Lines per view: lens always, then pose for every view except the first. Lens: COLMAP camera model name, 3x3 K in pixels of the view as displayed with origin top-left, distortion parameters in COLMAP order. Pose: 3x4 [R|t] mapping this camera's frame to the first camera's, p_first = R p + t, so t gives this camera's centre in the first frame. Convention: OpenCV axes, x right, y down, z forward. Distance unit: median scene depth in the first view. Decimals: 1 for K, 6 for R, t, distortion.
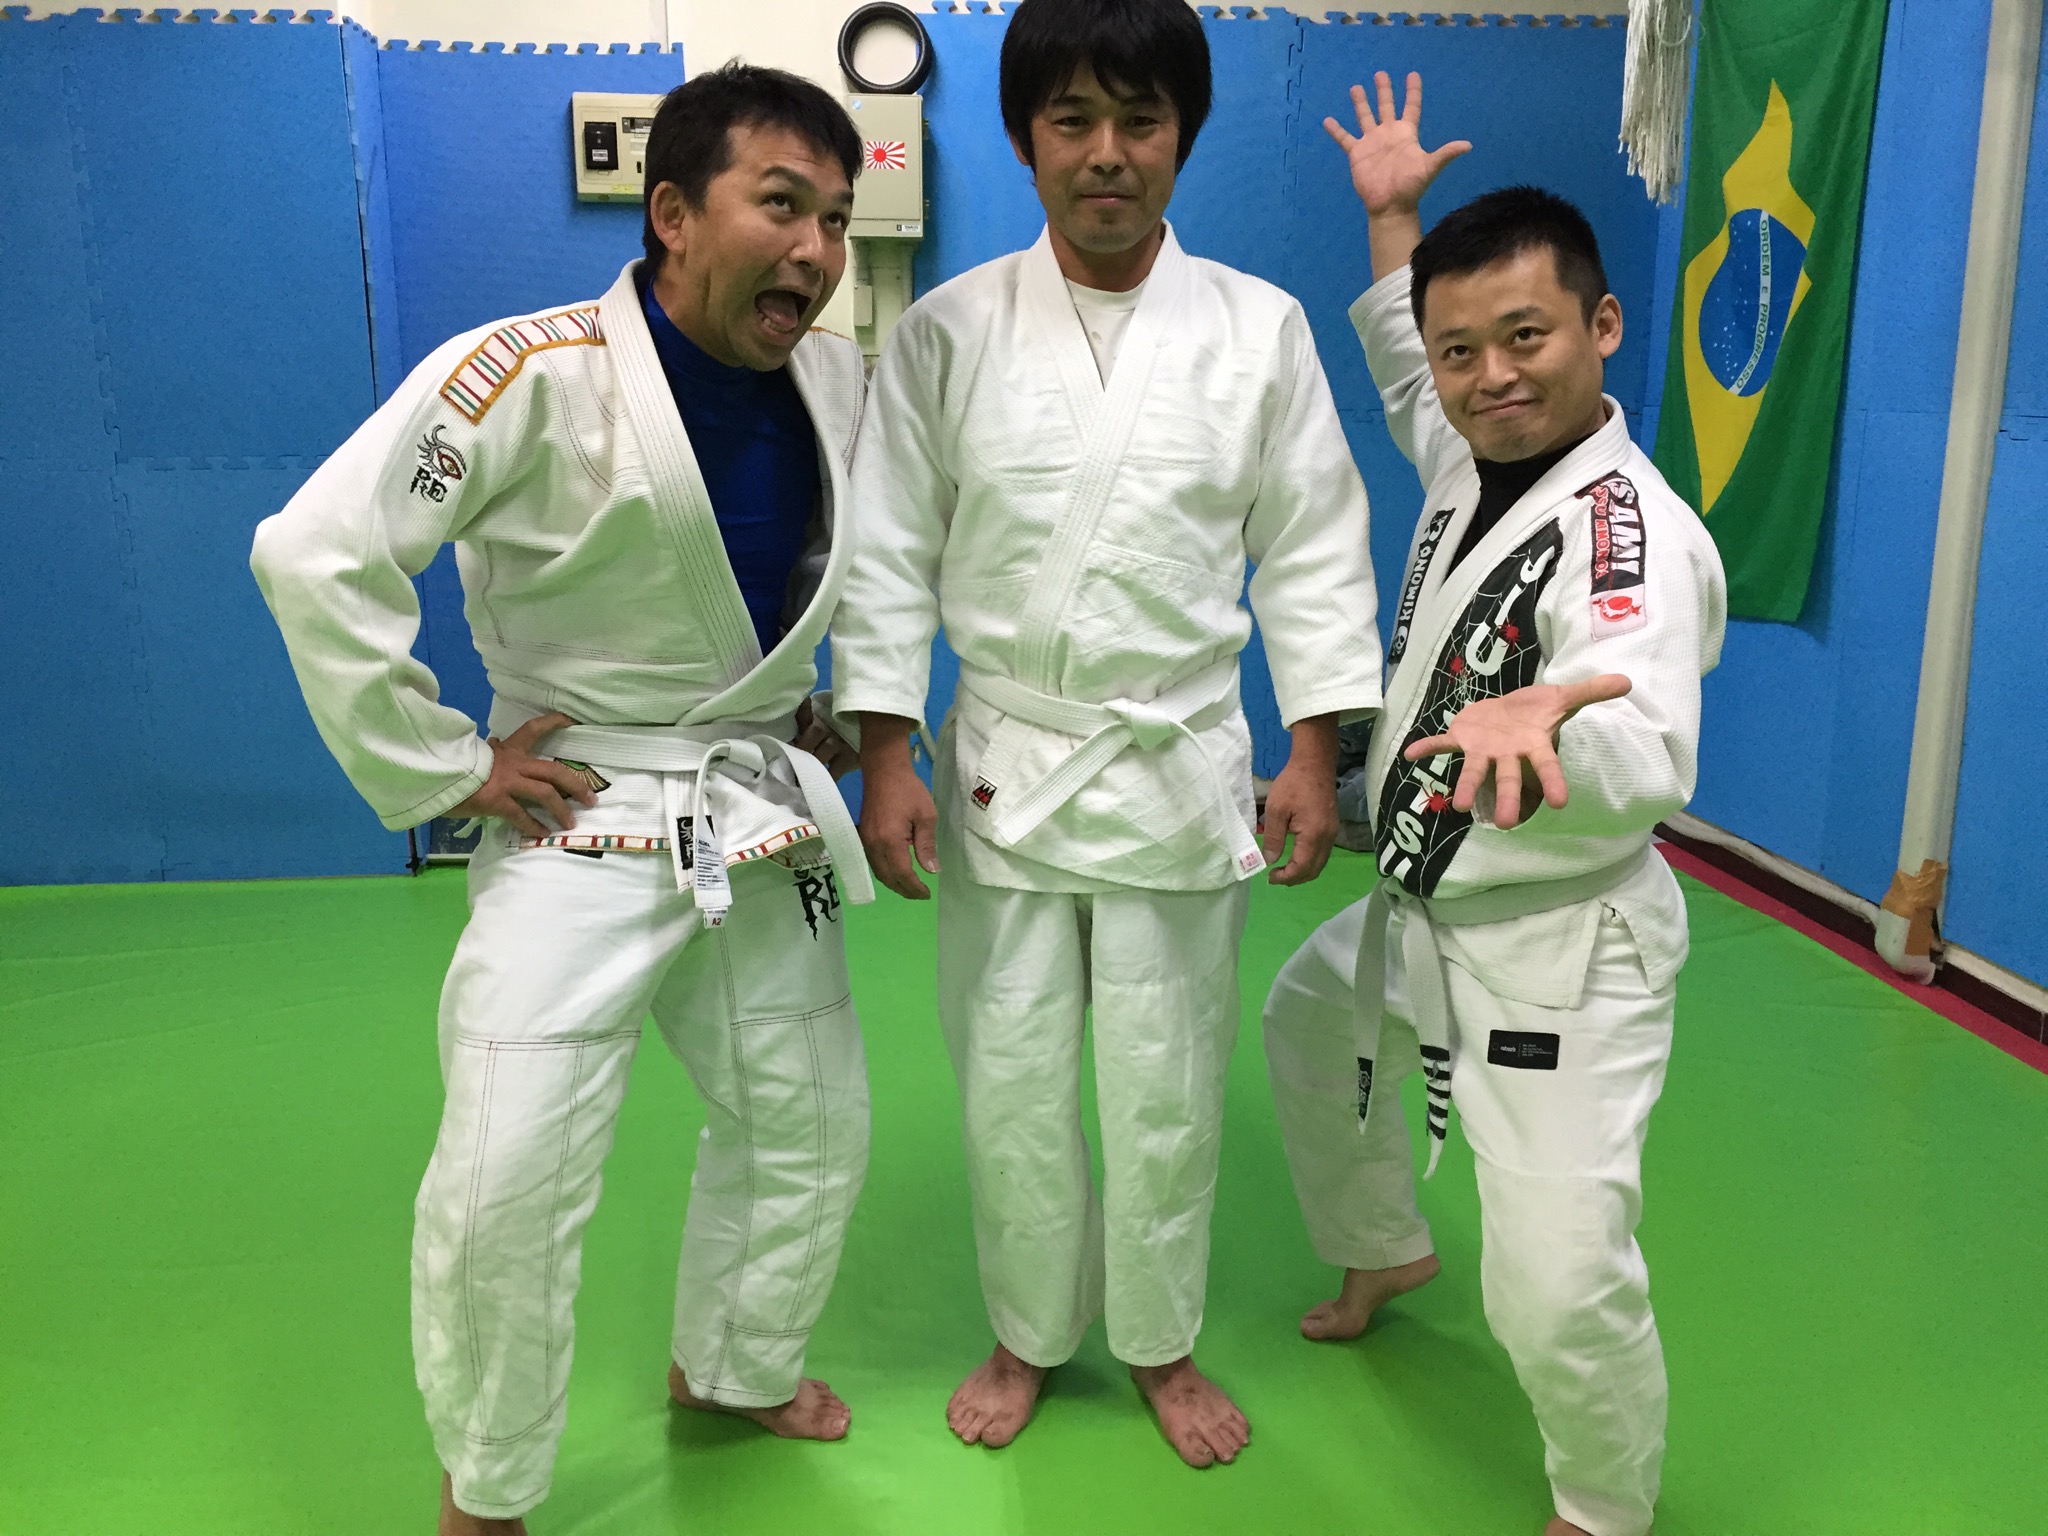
lens RADIAL K [[1749.9, 0, 1031.0], [0, 1749.9, 765.6], [0, 0, 1]] dist [0.030575, -0.057489]
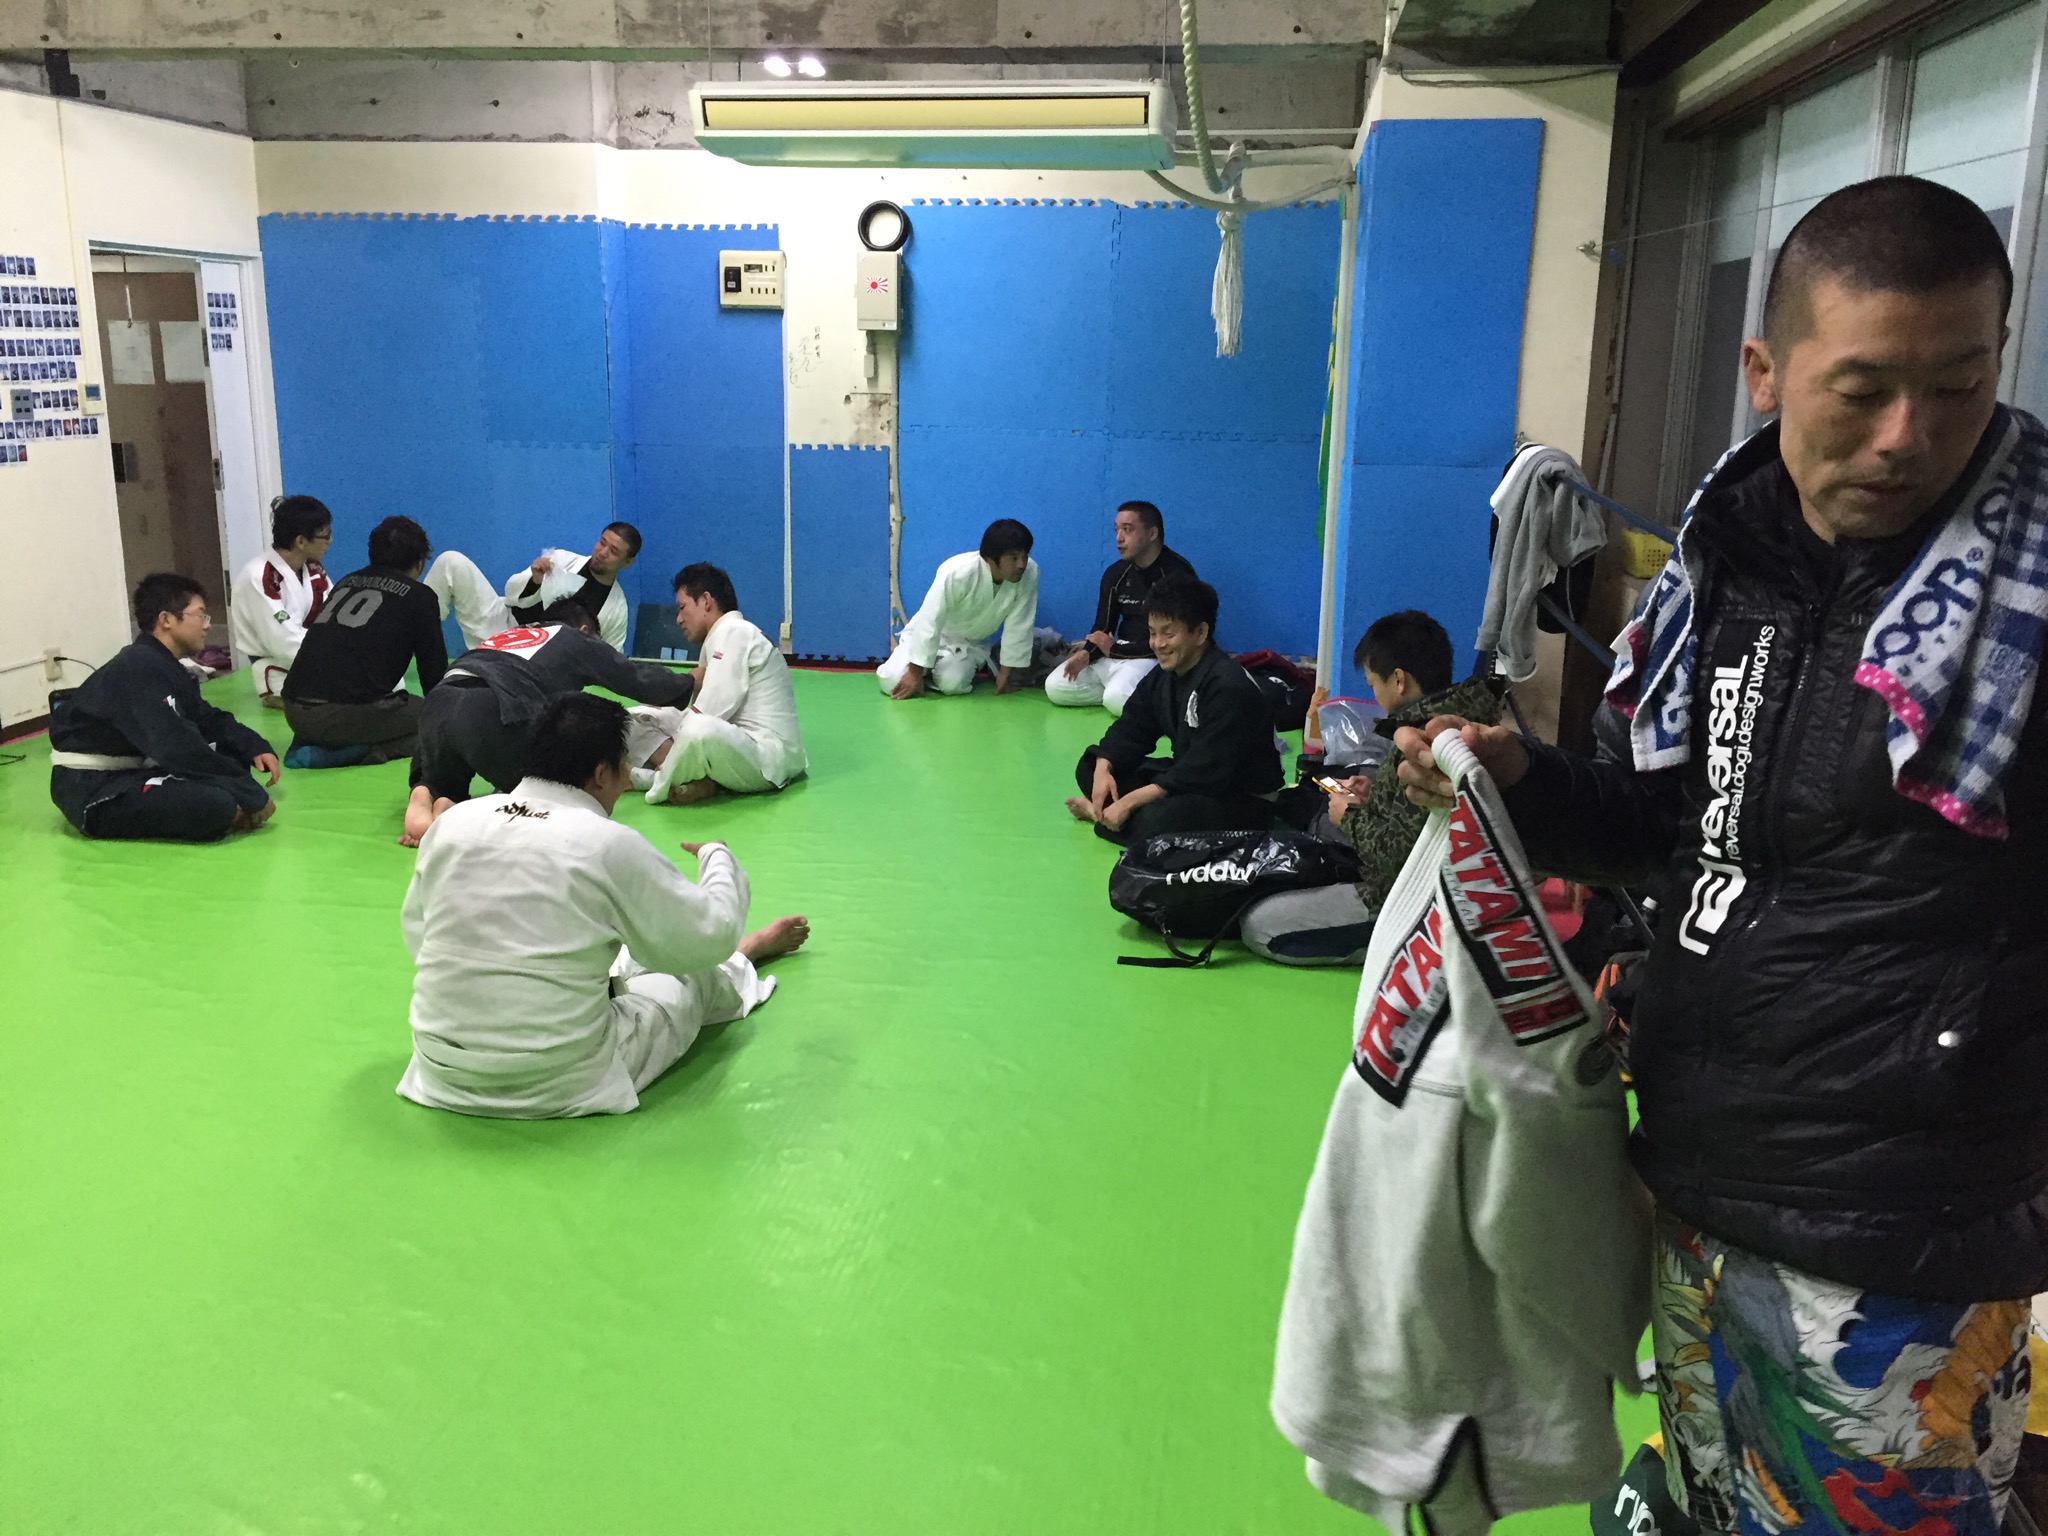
lens RADIAL K [[1726.7, 0, 1031.0], [0, 1726.7, 784.1], [0, 0, 1]] dist [0.034796, -0.077455]
pose [[0.968264, 0.074199, -0.238663, 0.540072], [-0.072902, 0.997237, 0.014271, 0.132224], [0.239063, 0.003581, 0.970997, -0.707956]]
